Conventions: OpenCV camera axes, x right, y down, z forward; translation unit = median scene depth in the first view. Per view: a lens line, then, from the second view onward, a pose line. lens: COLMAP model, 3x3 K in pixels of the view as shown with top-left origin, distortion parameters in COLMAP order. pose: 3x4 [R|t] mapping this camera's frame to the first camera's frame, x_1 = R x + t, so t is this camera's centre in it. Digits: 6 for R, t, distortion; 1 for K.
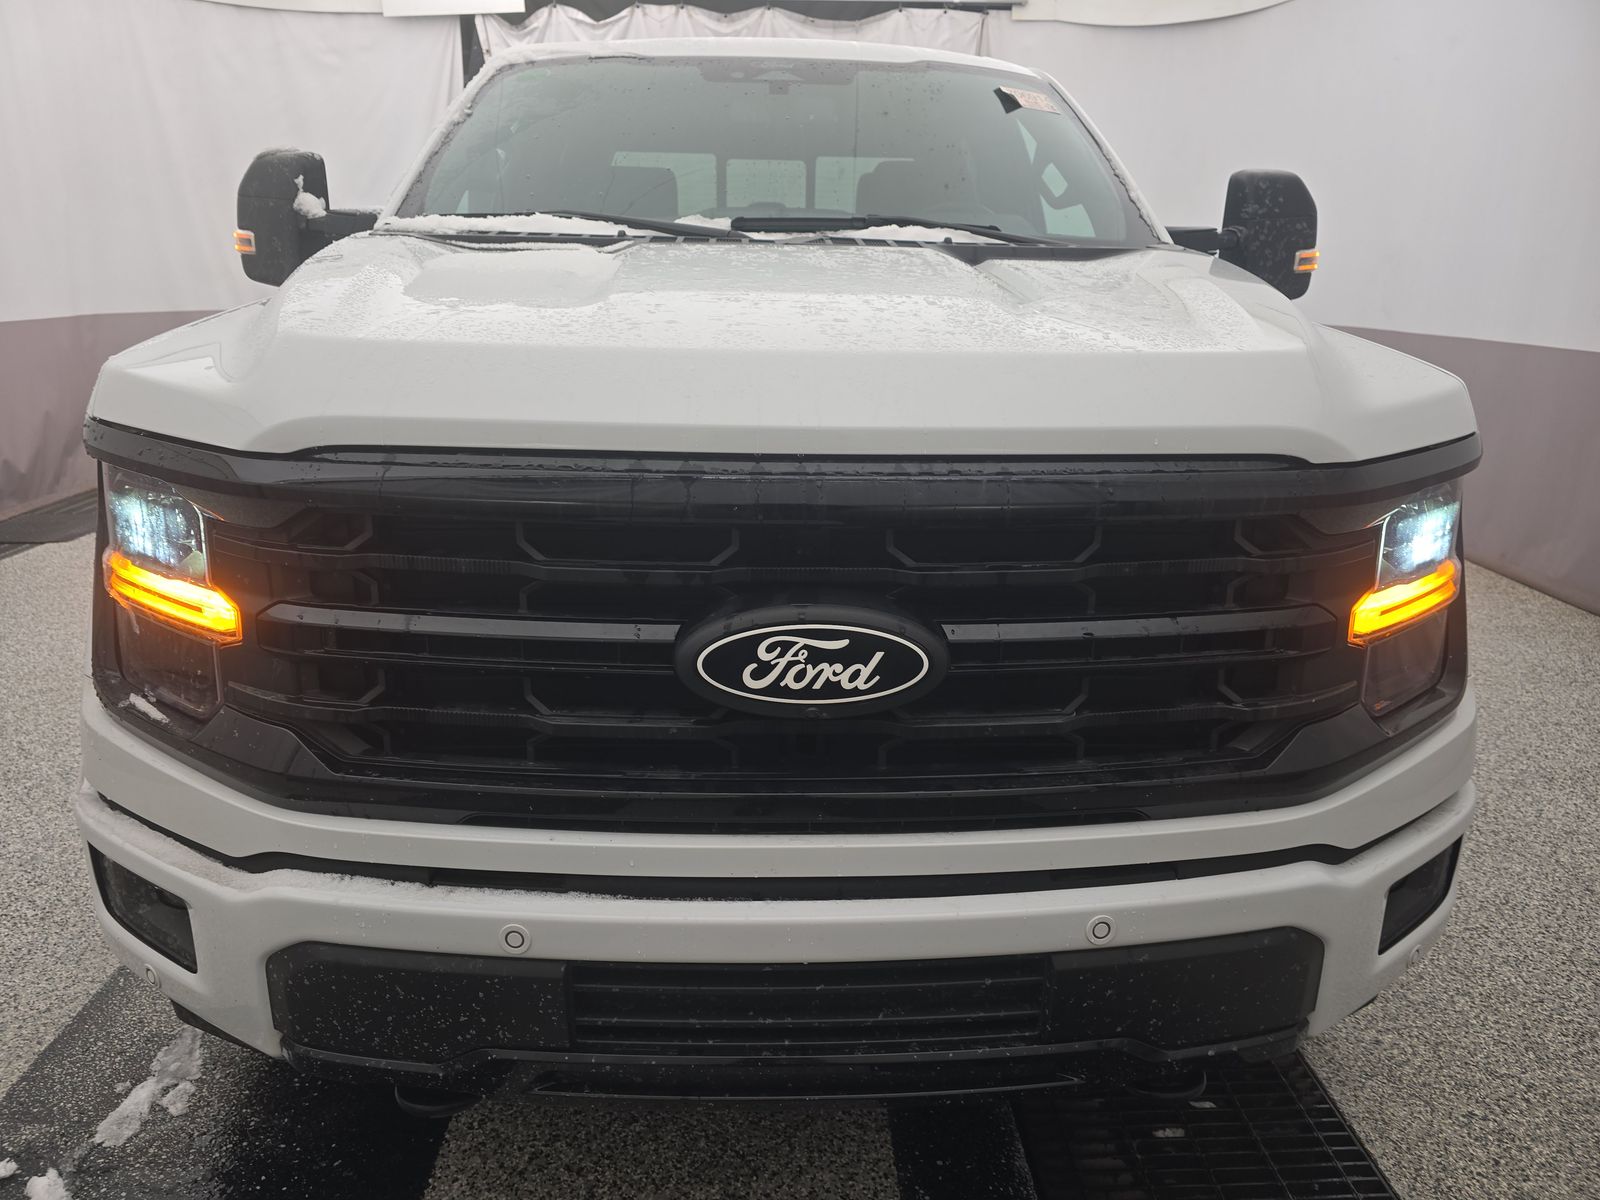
lens RADIAL K [[1076.5, 0, 791.9], [0, 1076.5, 556.8], [0, 0, 1]] dist [0.047668, -0.047905]
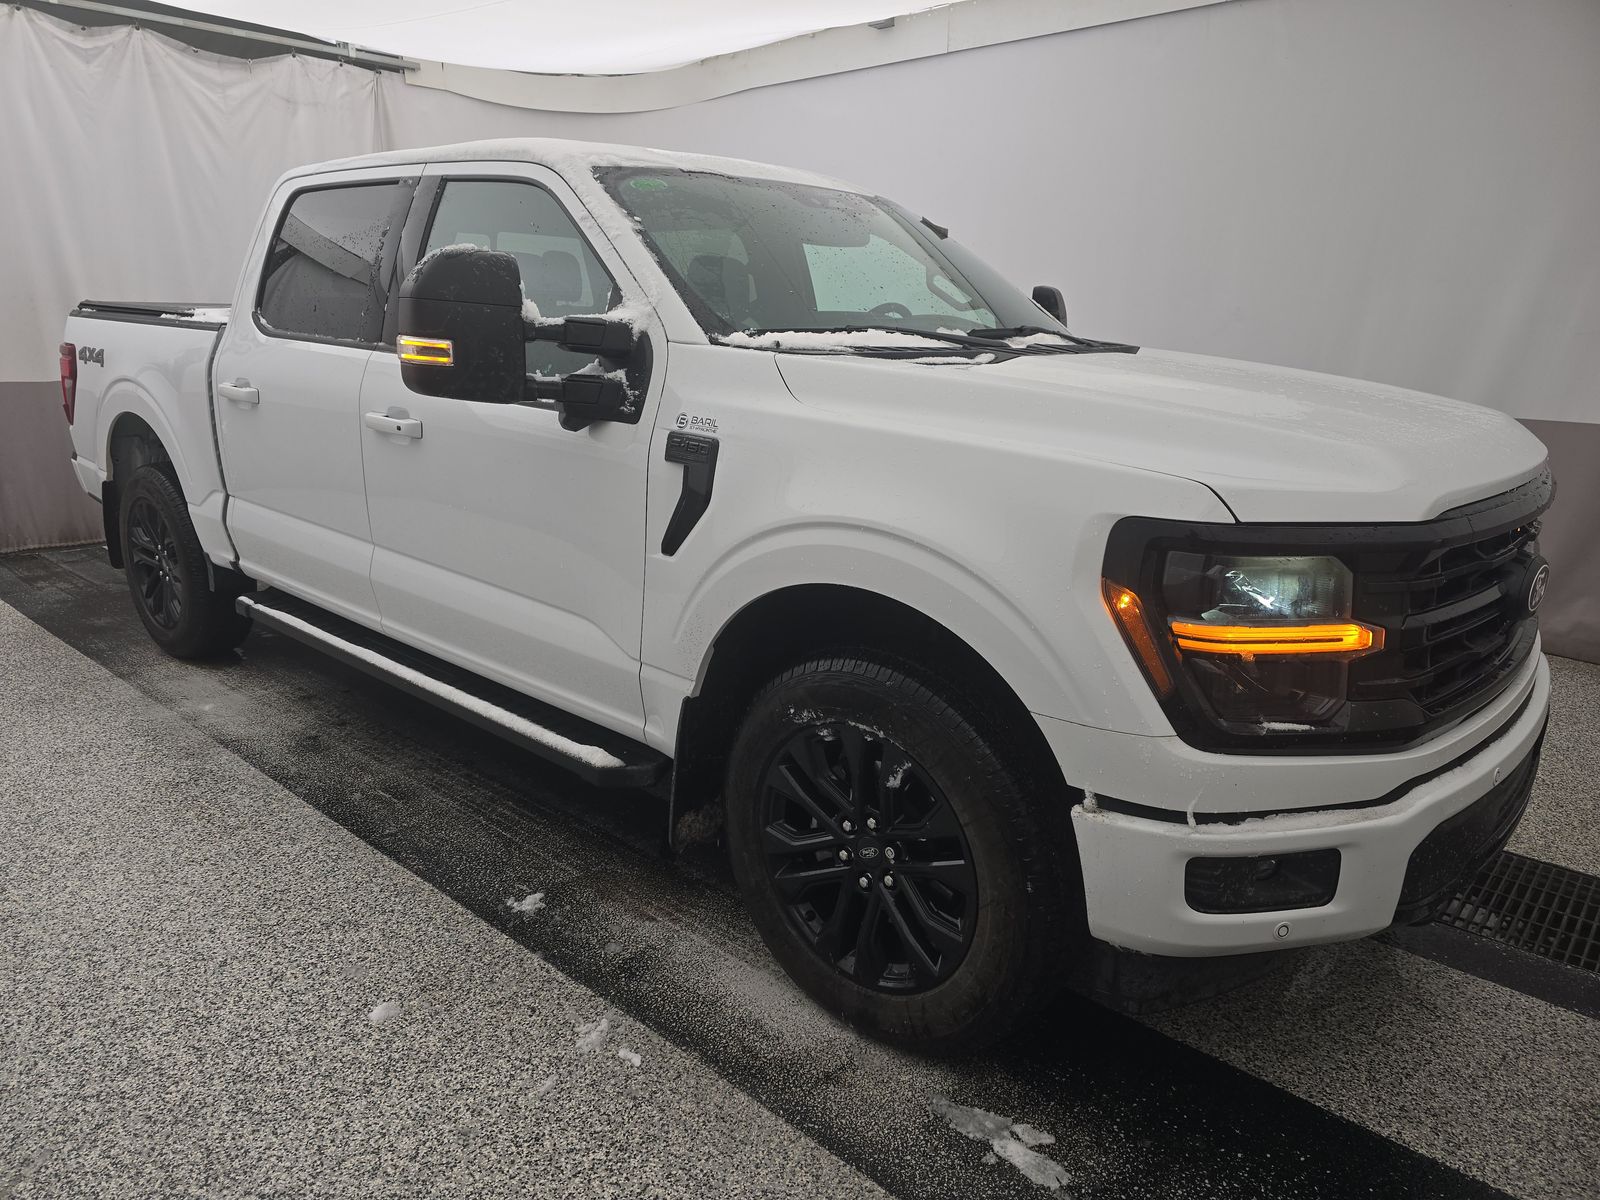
lens RADIAL K [[1076.5, 0, 791.9], [0, 1076.5, 556.8], [0, 0, 1]] dist [0.047668, -0.047905]
pose [[0.696349, -0.158358, 0.700015, -0.327186], [0.180264, 0.982679, 0.042981, -0.040804], [-0.694696, 0.096258, 0.712834, 0.073639]]
